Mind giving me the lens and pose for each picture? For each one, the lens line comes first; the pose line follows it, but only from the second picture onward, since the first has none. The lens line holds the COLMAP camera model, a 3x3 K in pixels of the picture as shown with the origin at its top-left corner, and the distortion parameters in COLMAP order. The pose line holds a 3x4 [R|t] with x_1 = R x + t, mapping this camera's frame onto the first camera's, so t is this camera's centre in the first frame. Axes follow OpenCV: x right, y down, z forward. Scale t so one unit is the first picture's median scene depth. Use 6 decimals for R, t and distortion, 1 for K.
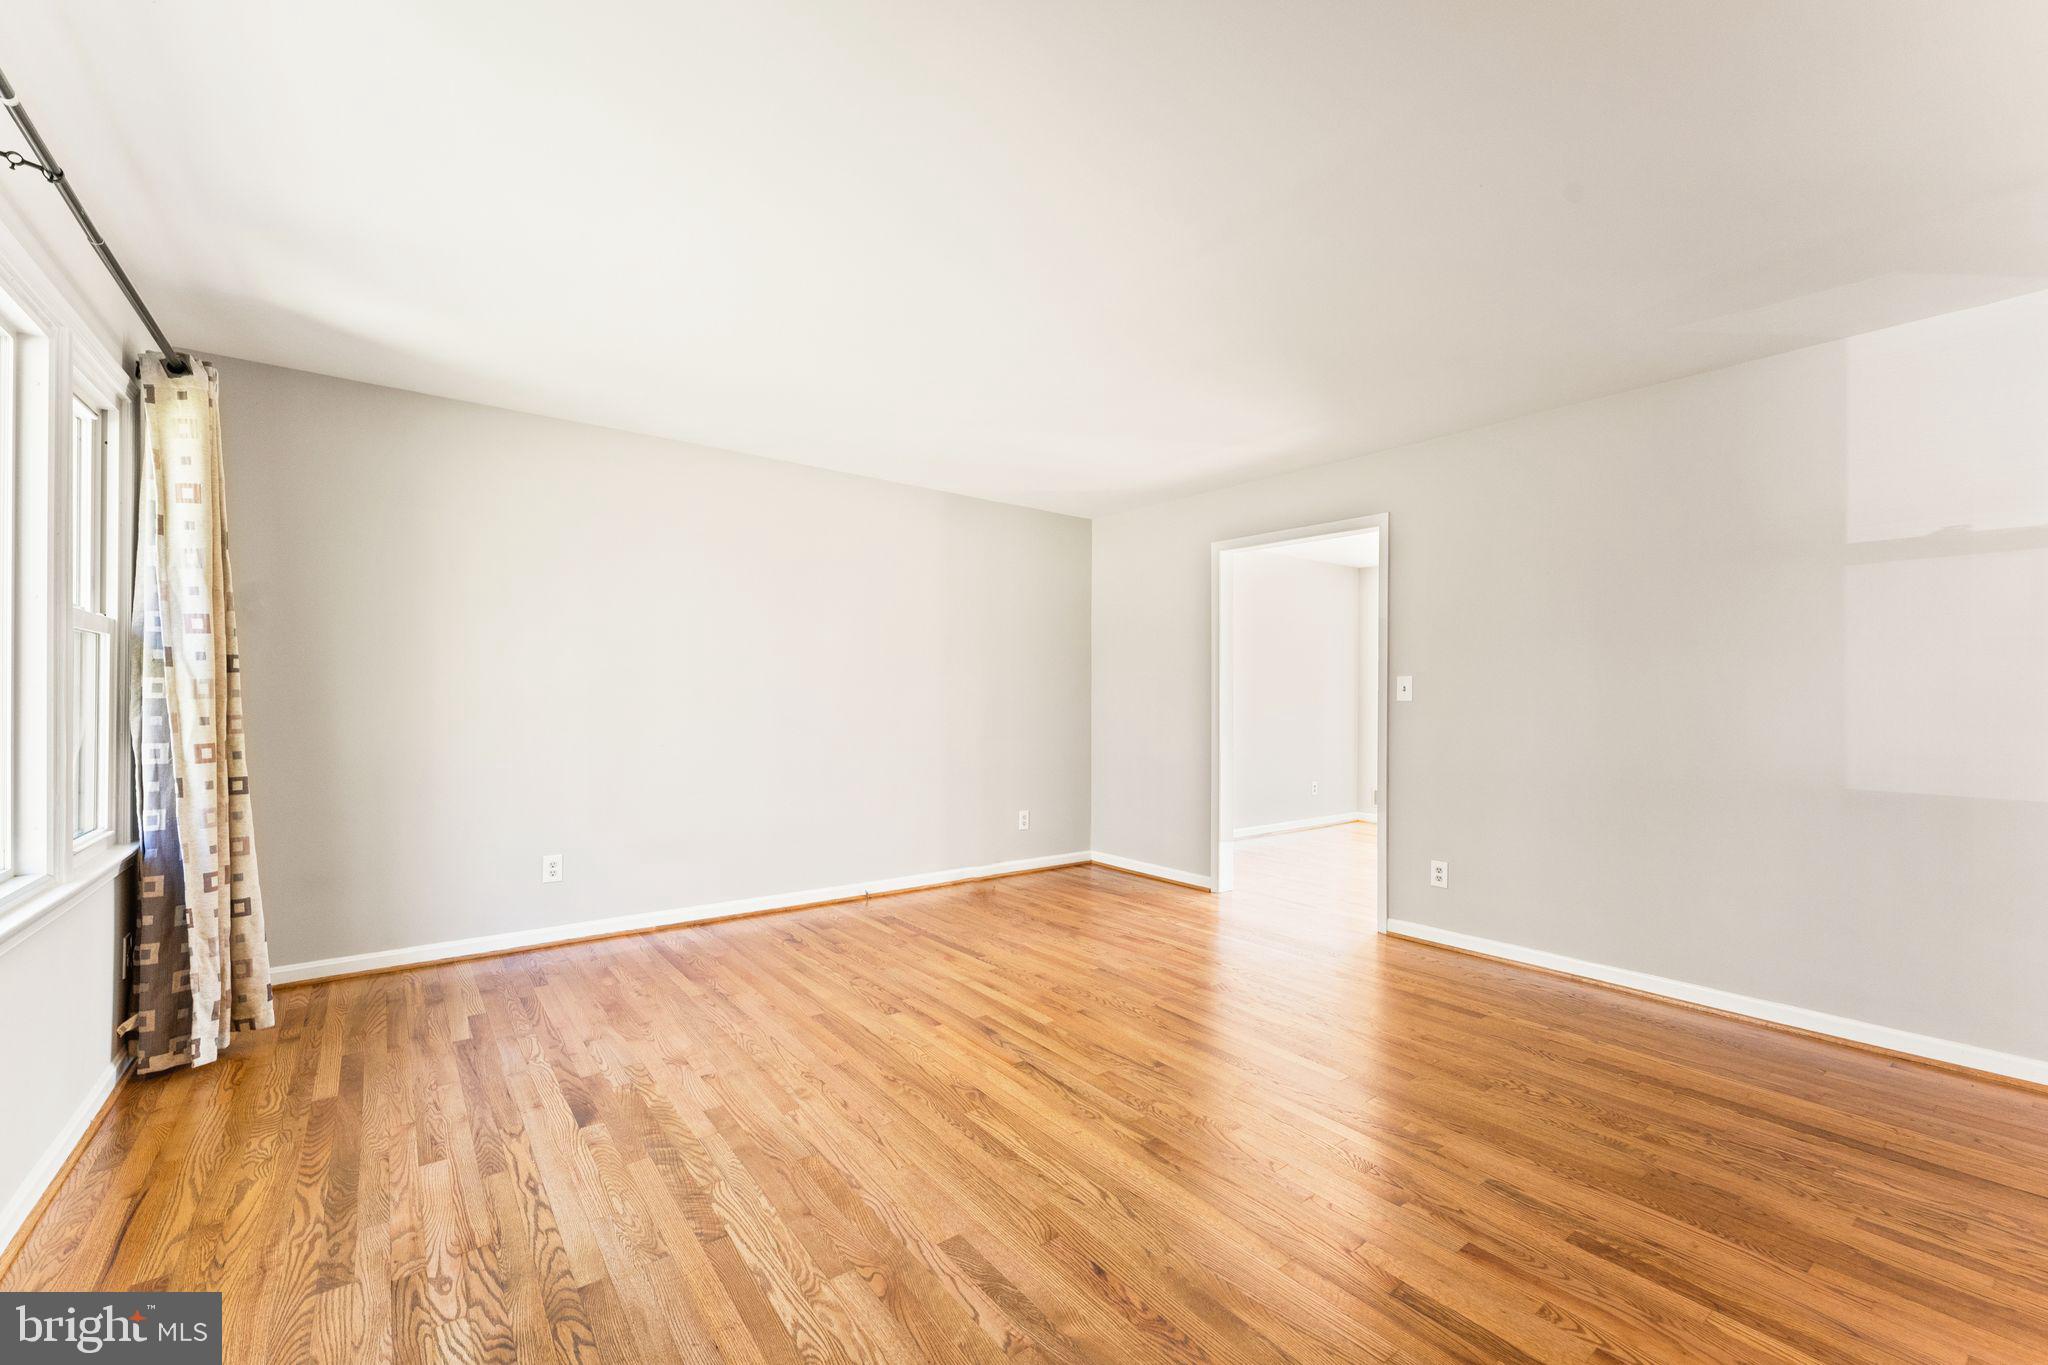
lens RADIAL K [[823.9, 0, 1040.2], [0, 823.9, 696.9], [0, 0, 1]] dist [-0.000966, -0.000375]
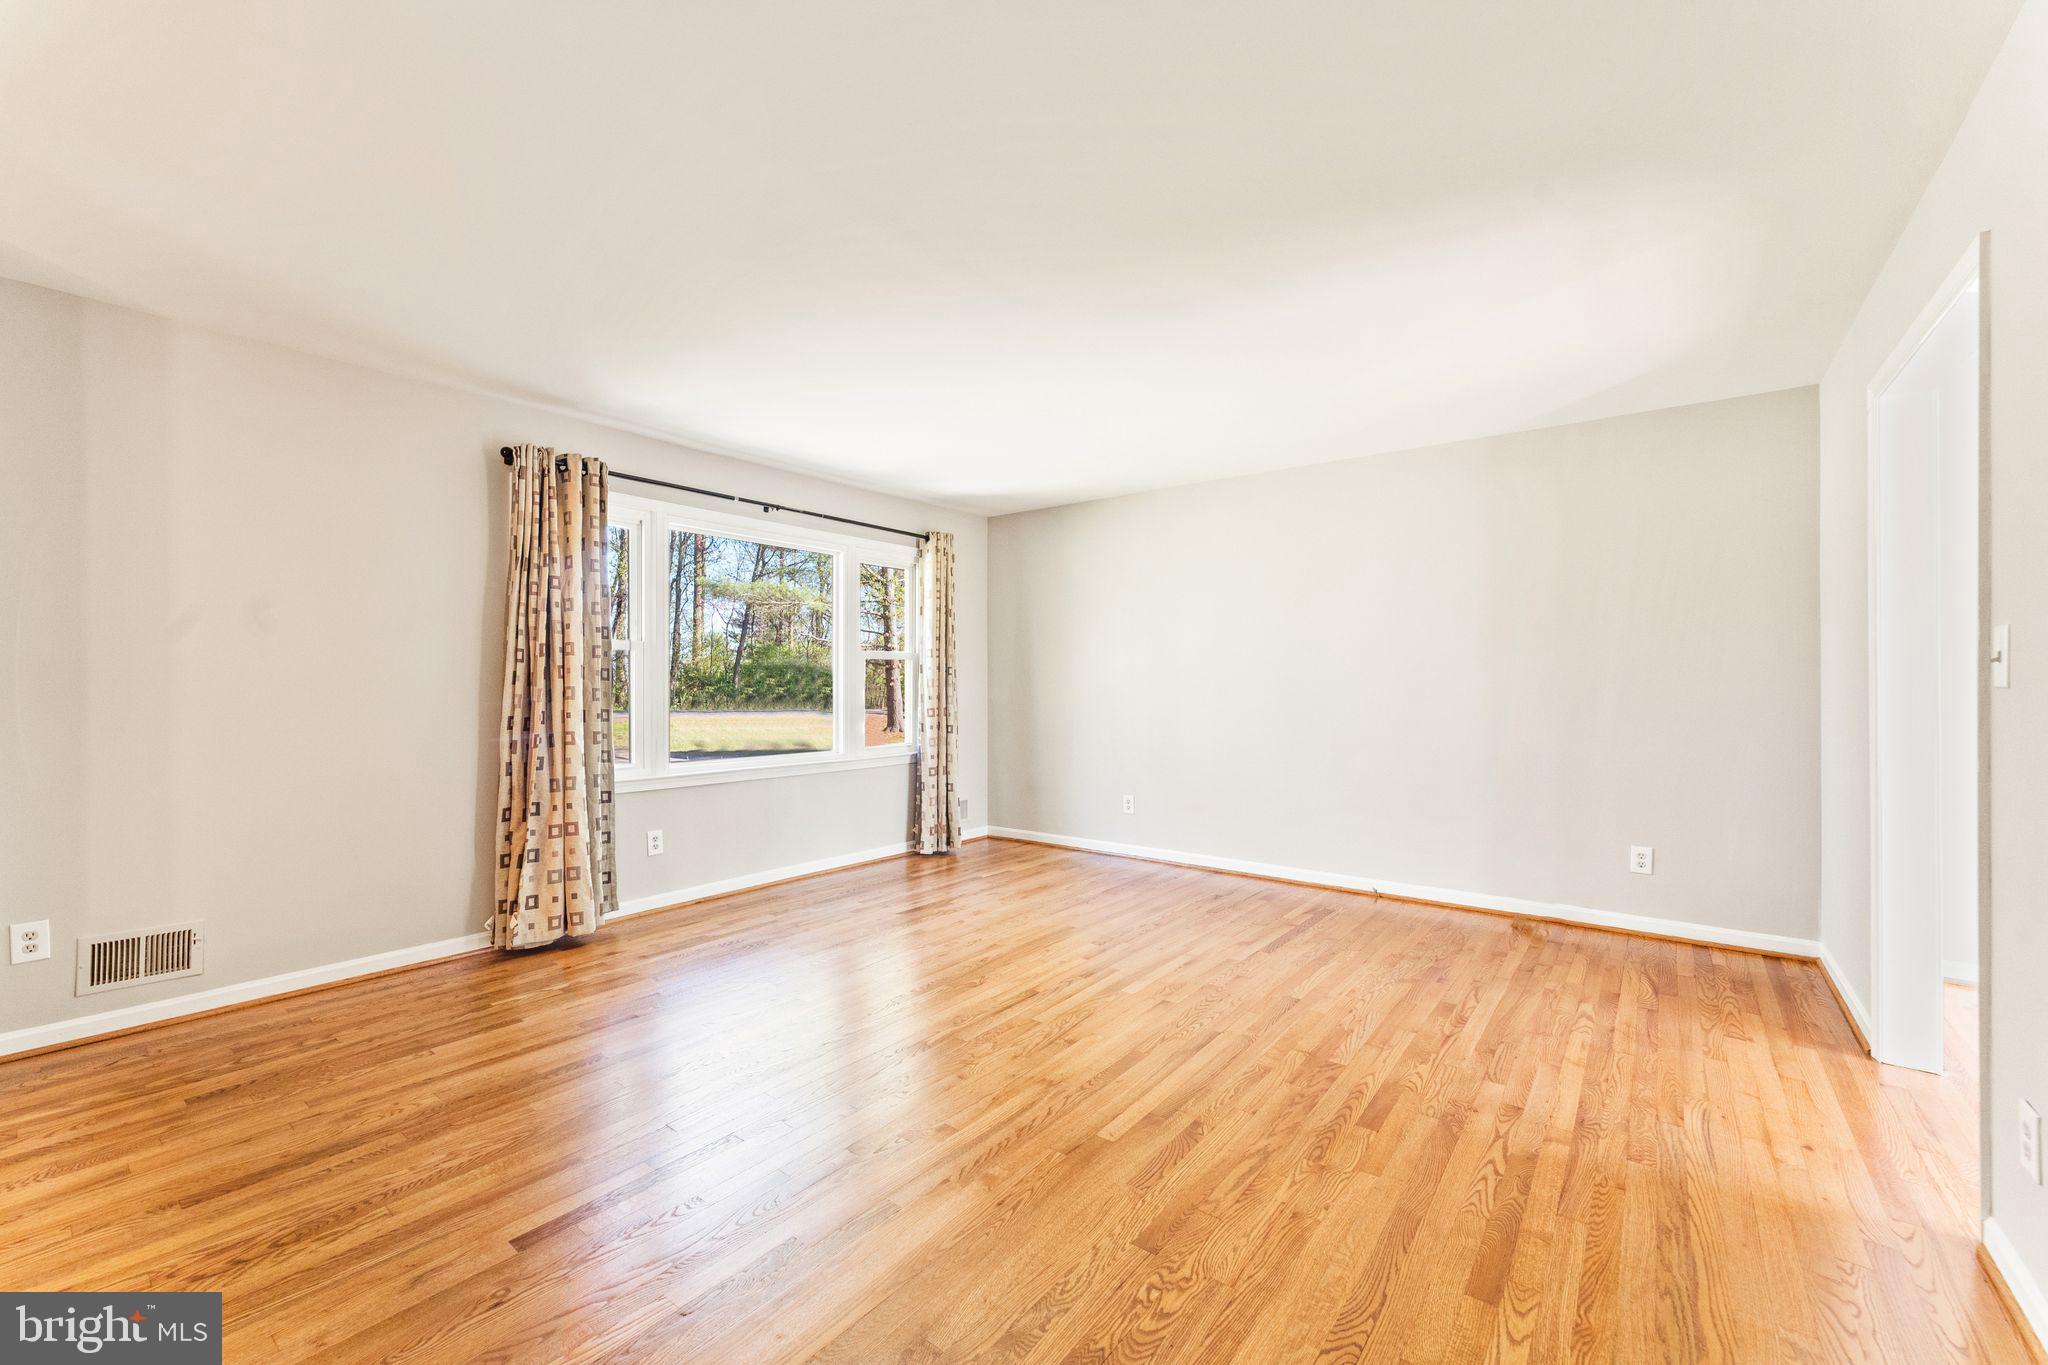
lens RADIAL K [[823.9, 0, 1030.2], [0, 823.9, 681.4], [0, 0, 1]] dist [-0.000966, -0.000375]
pose [[0.242602, -0.010538, -0.970069, 1.026759], [0.005335, 0.999940, -0.009528, 0.007614], [0.970111, -0.002864, 0.242643, 0.640227]]
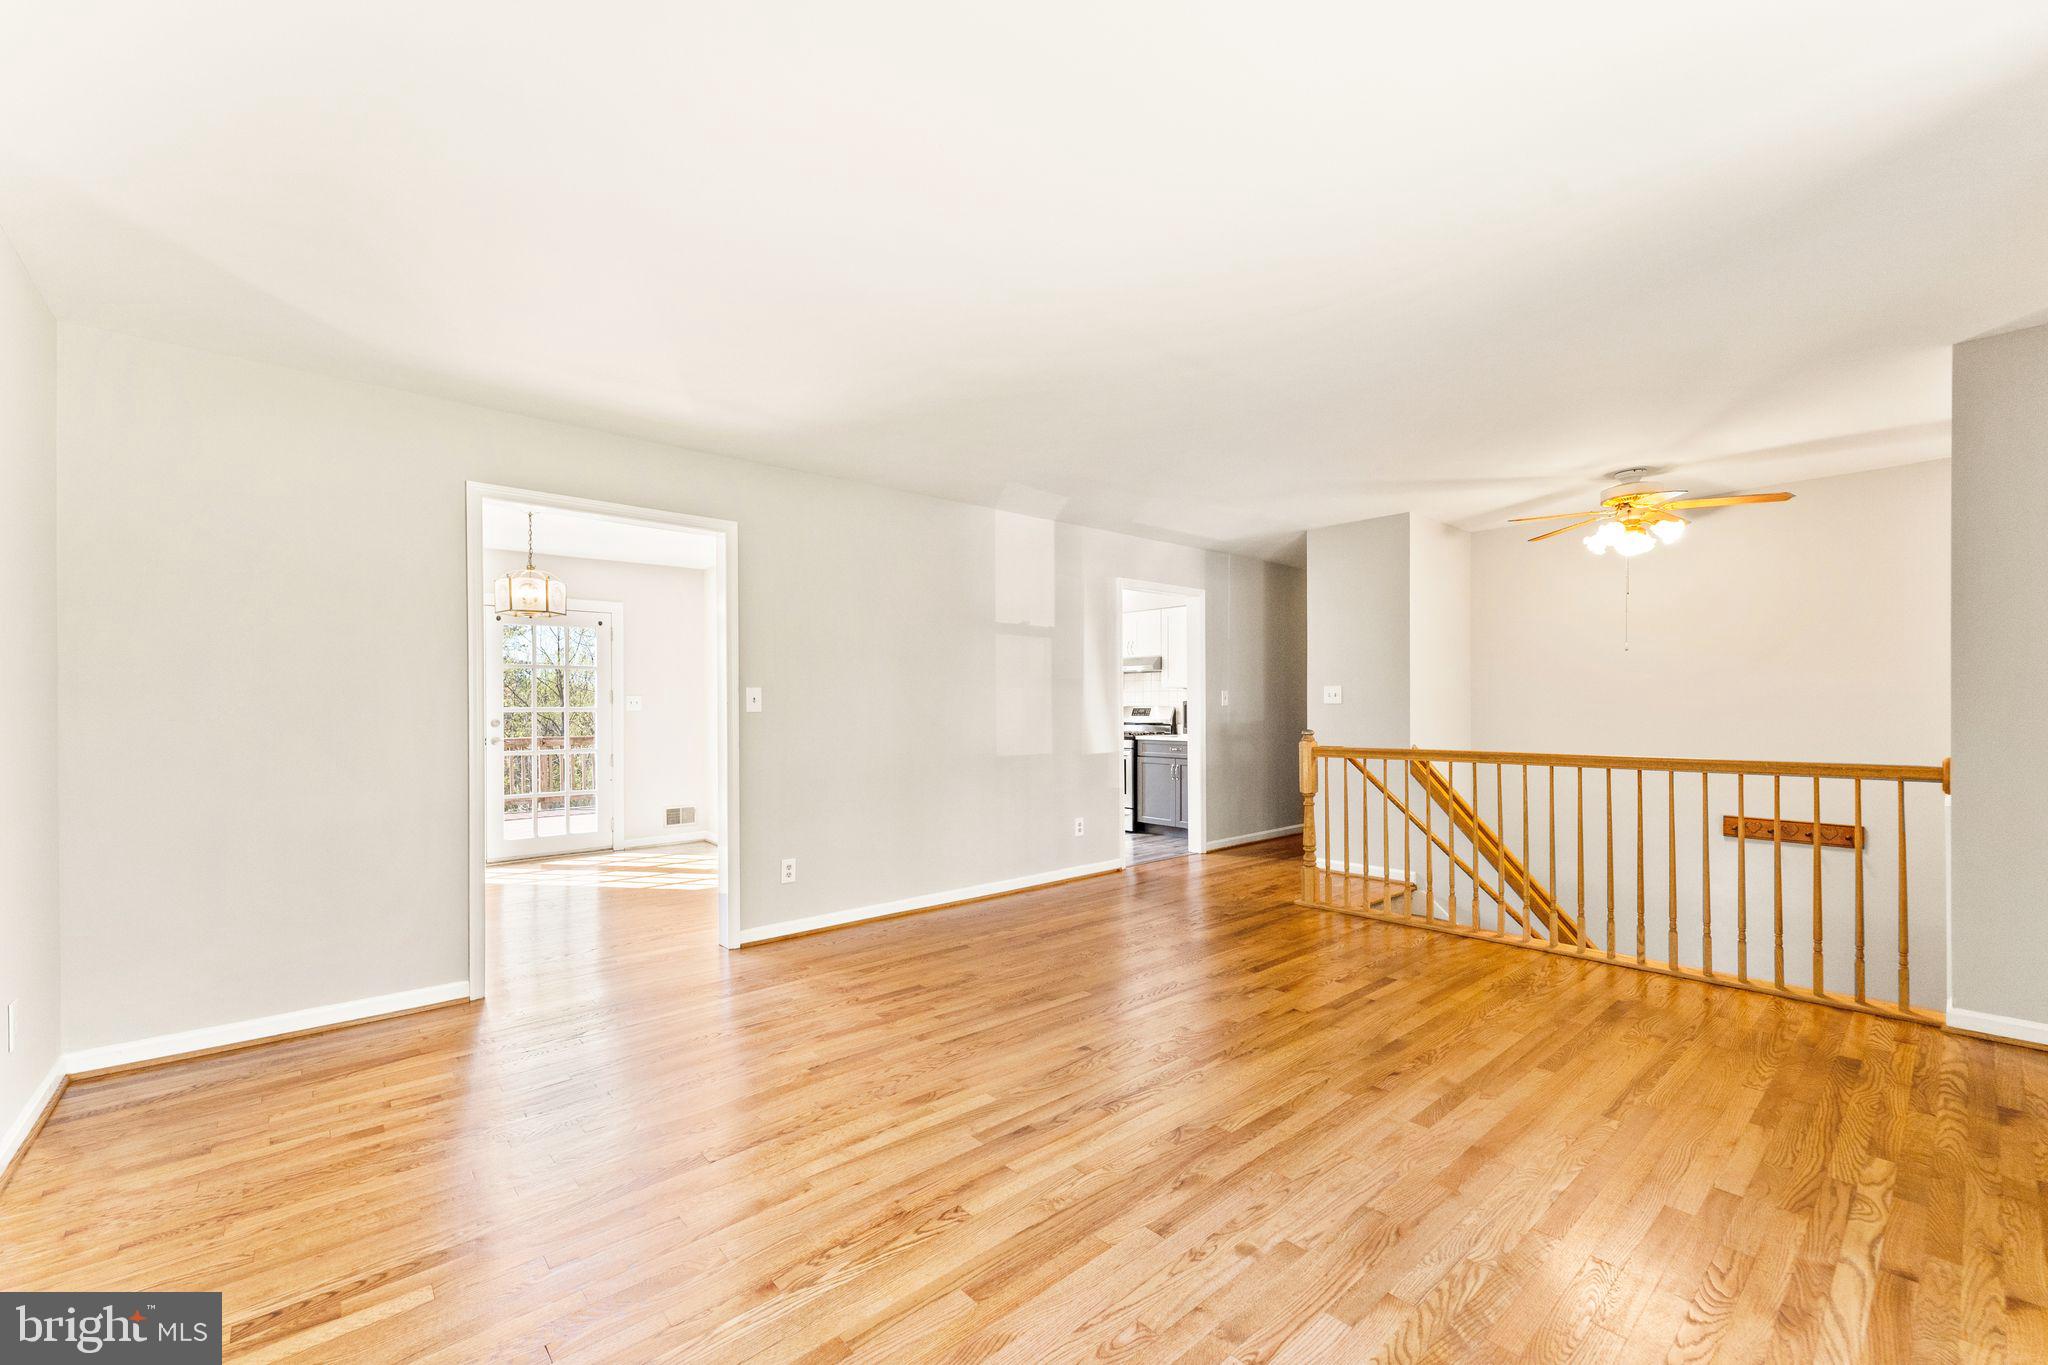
lens RADIAL K [[823.9, 0, 1012.1], [0, 823.9, 702.4], [0, 0, 1]] dist [-0.000966, -0.000375]
pose [[-0.036342, 0.001117, 0.999339, -0.847924], [0.003951, 0.999992, -0.000974, -0.006135], [-0.999332, 0.003913, -0.036346, 1.029342]]
